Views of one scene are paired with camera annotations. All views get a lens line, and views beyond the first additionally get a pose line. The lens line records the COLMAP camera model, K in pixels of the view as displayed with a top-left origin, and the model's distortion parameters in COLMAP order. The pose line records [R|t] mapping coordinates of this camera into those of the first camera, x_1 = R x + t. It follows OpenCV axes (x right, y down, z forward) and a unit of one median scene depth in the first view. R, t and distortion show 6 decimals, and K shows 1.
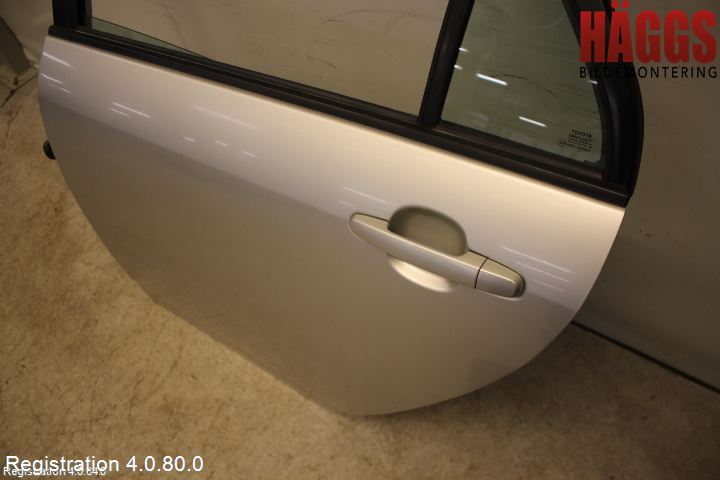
lens RADIAL K [[557.2, 0, 360.0], [0, 557.2, 240.0], [0, 0, 1]] dist [-0.096872, 0.003838]
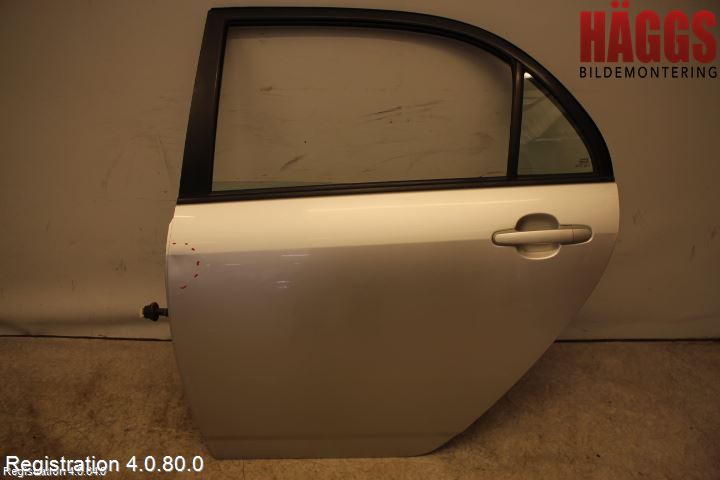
lens RADIAL K [[557.2, 0, 360.0], [0, 557.2, 240.0], [0, 0, 1]] dist [-0.096872, 0.003838]
pose [[0.831074, -0.188520, 0.523236, -0.781659], [0.384463, 0.874547, -0.295559, 0.199622], [-0.401875, 0.446797, 0.799293, -0.152423]]
